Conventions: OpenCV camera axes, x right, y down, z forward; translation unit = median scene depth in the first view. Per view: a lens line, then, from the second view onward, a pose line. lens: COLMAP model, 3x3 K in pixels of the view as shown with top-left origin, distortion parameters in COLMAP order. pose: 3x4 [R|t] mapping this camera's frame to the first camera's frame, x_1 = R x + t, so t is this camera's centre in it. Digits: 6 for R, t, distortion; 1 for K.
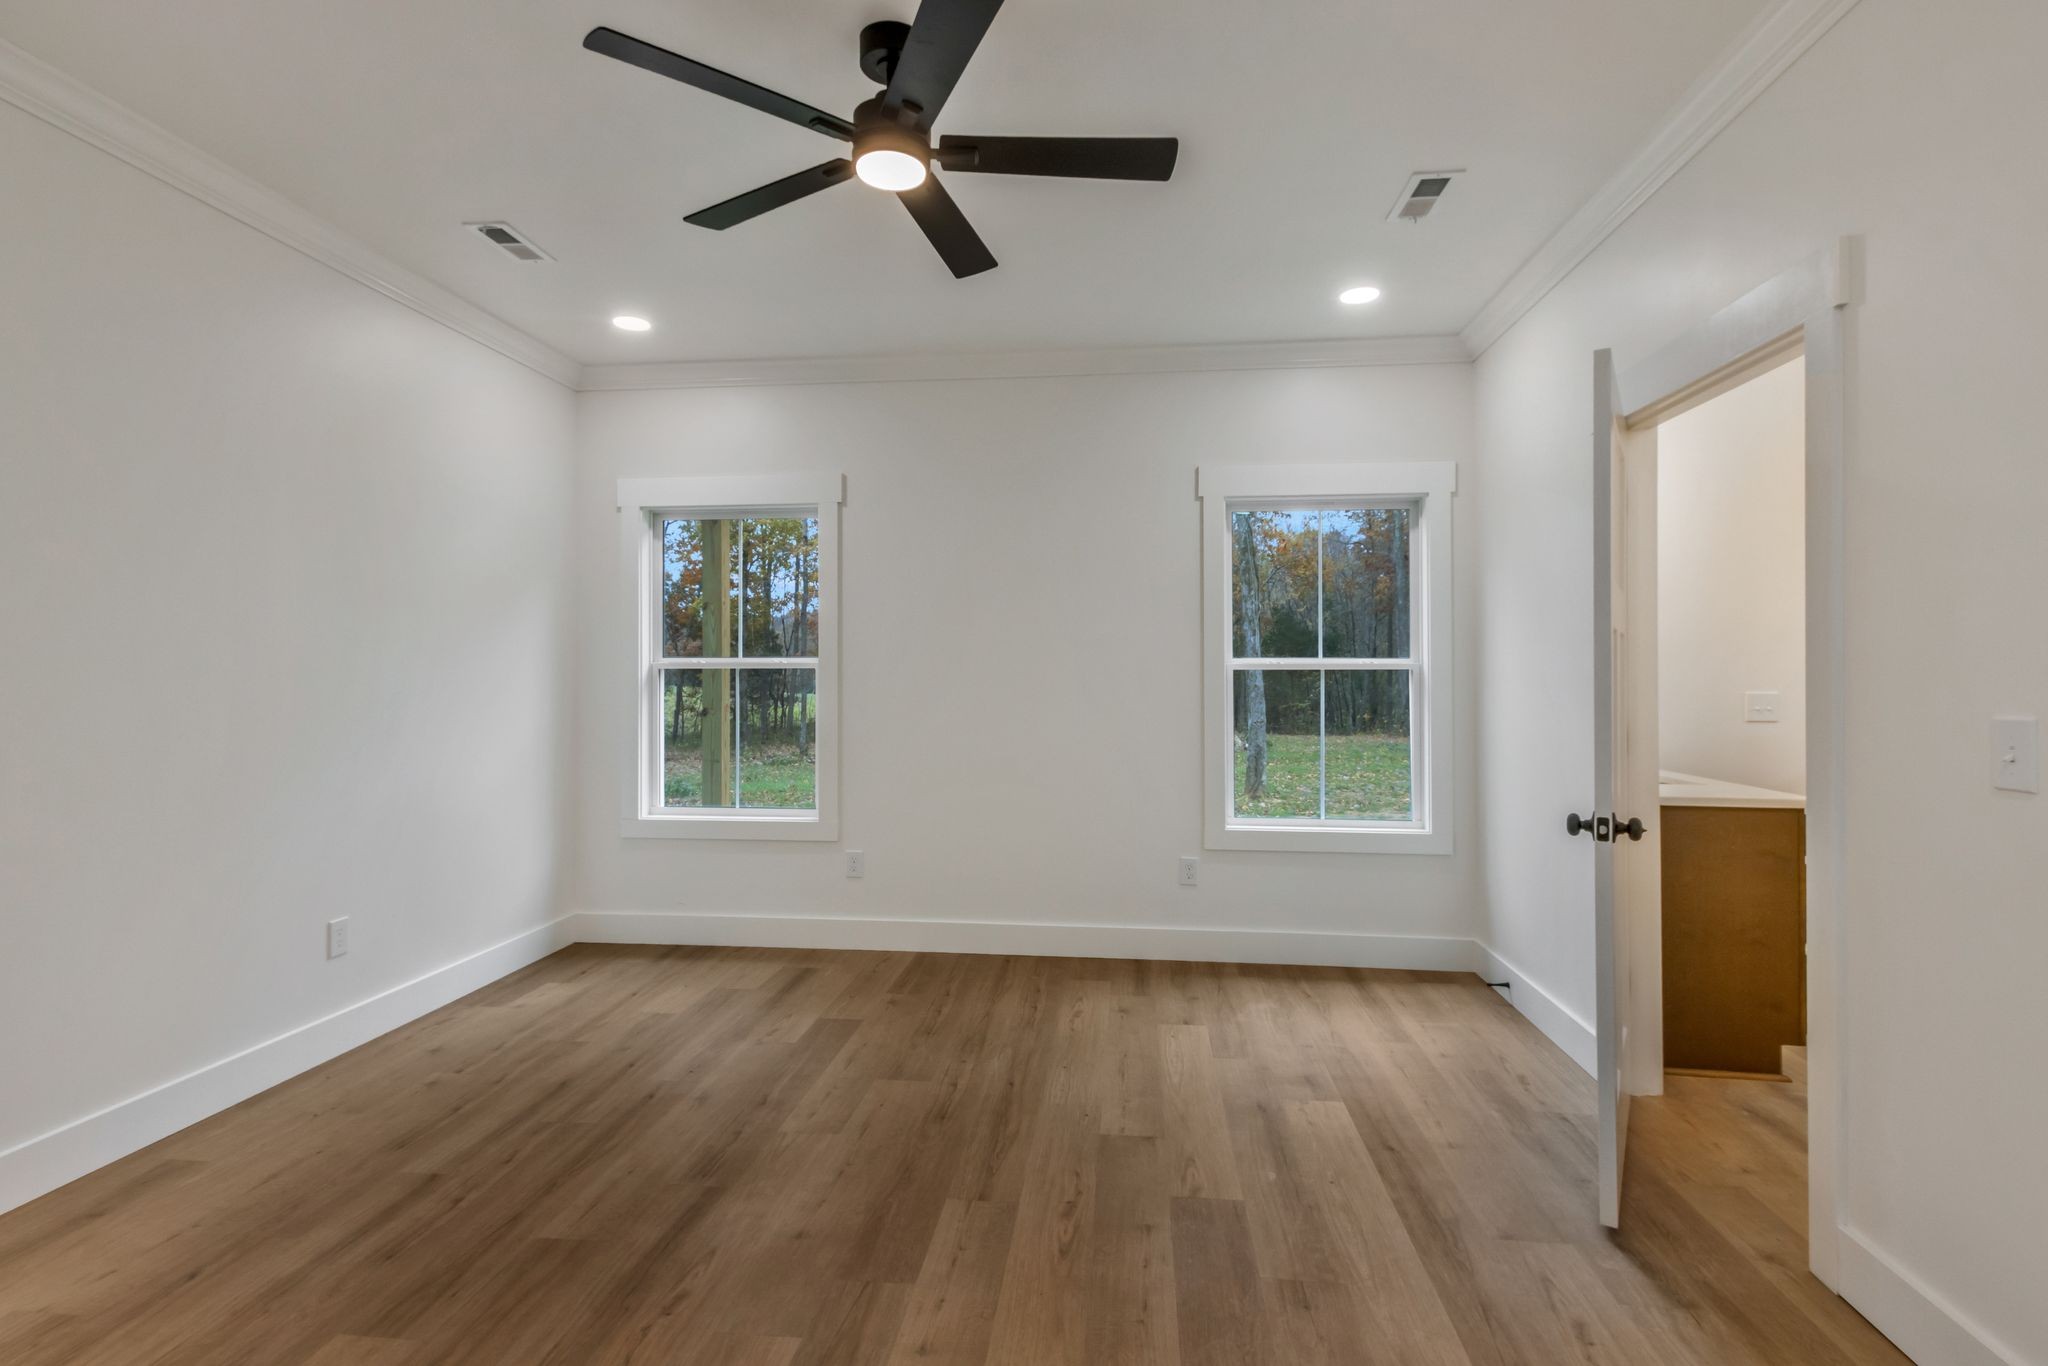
lens RADIAL K [[975.6, 0, 1034.9], [0, 975.6, 680.3], [0, 0, 1]] dist [0.022370, -0.007904]
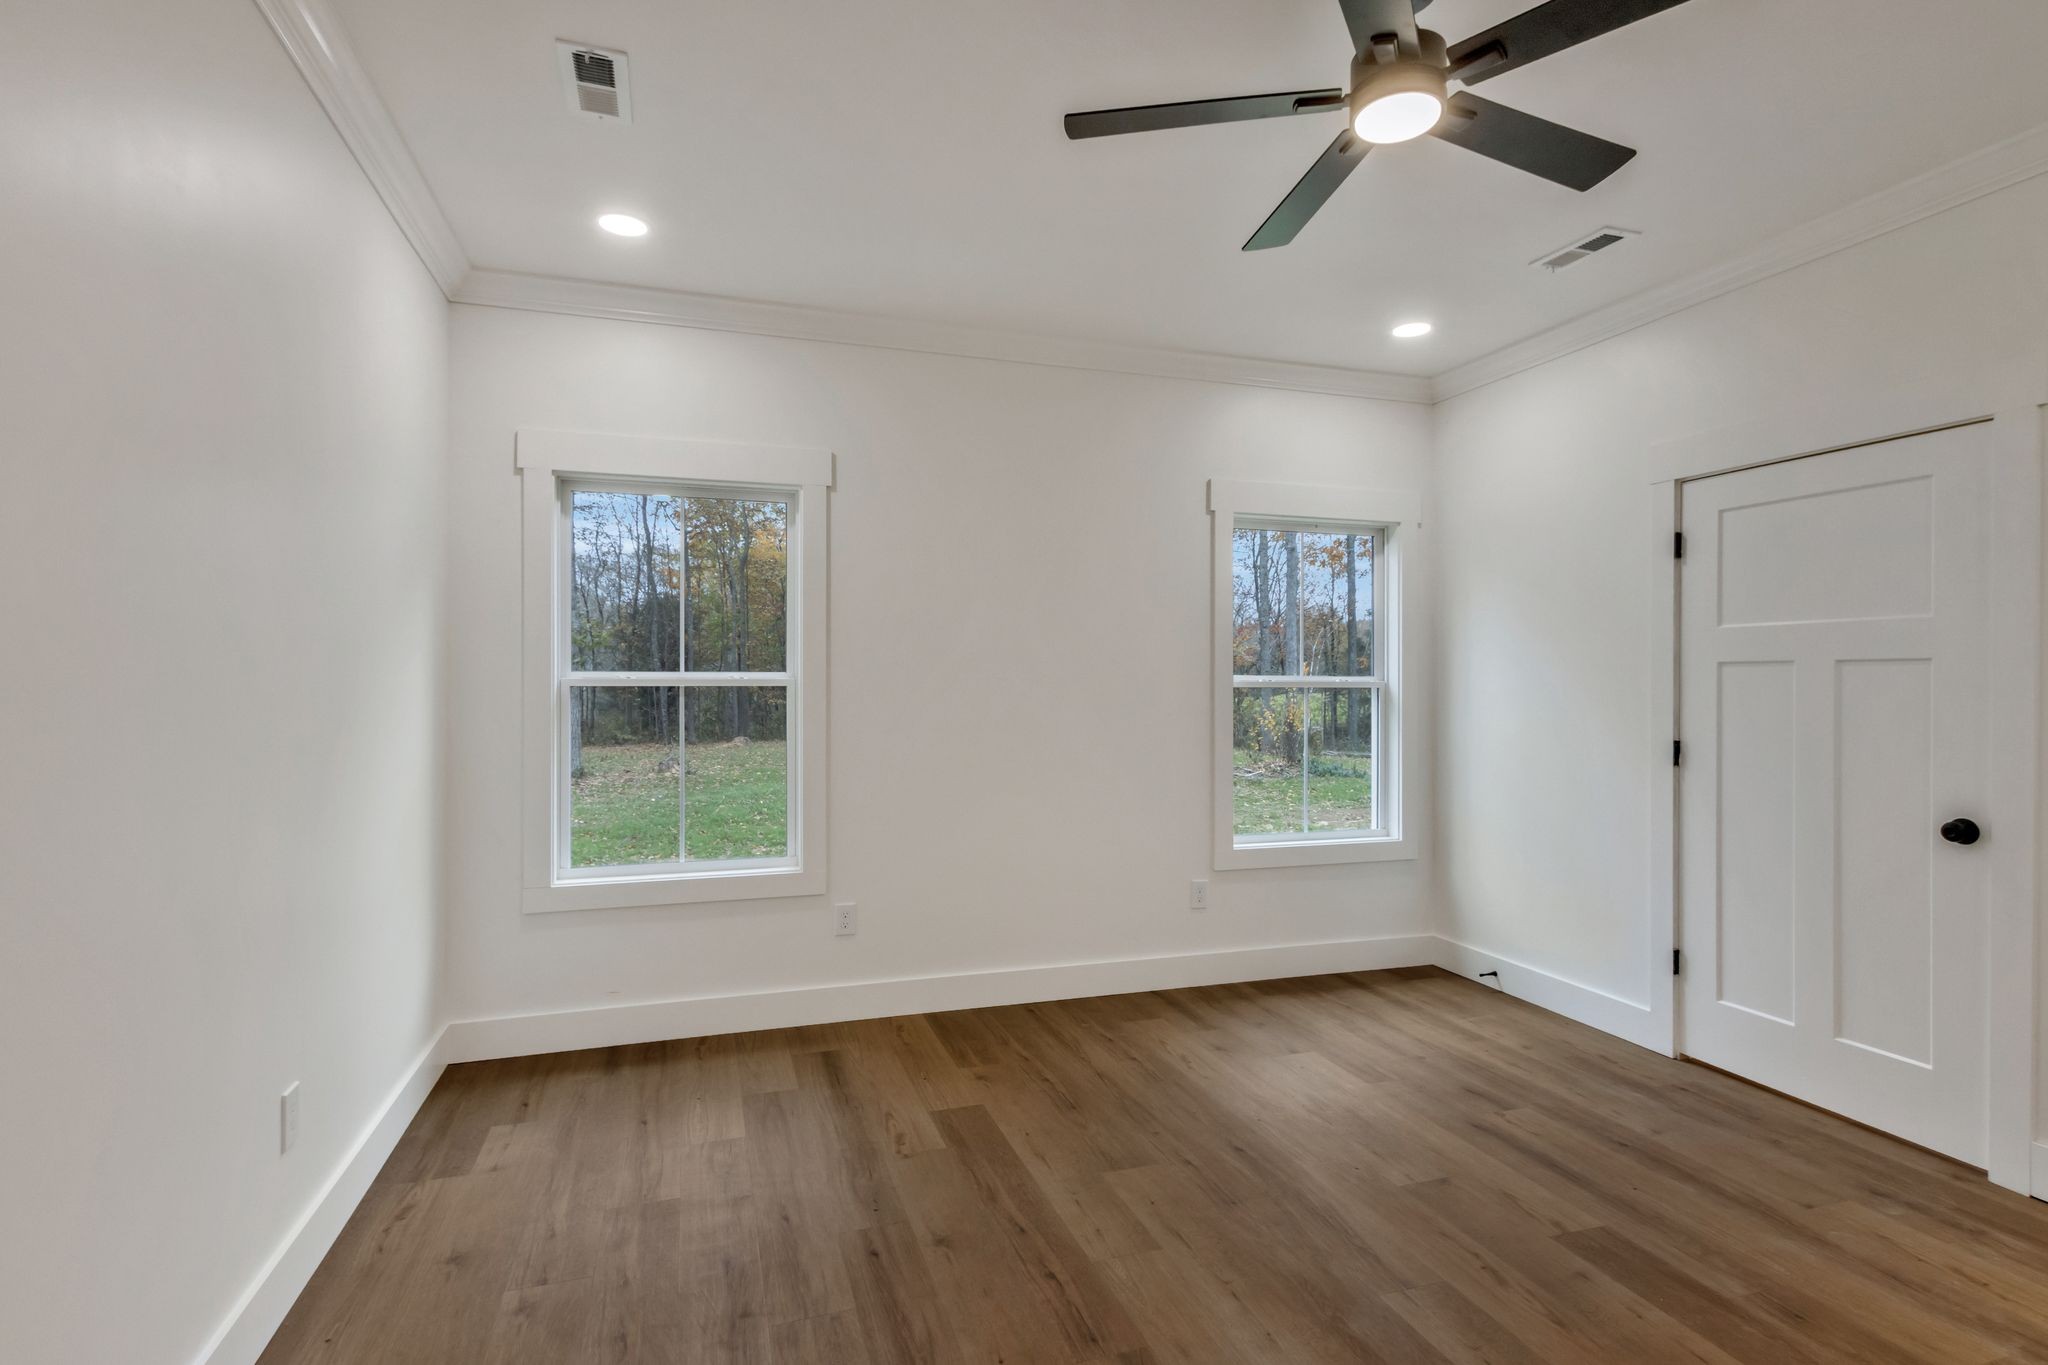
lens RADIAL K [[989.8, 0, 1018.0], [0, 989.8, 694.3], [0, 0, 1]] dist [0.016610, -0.001476]
pose [[0.914770, -0.003453, 0.403961, -0.444544], [0.000995, 0.999980, 0.006293, -0.011446], [-0.403975, -0.005355, 0.914754, 0.185603]]
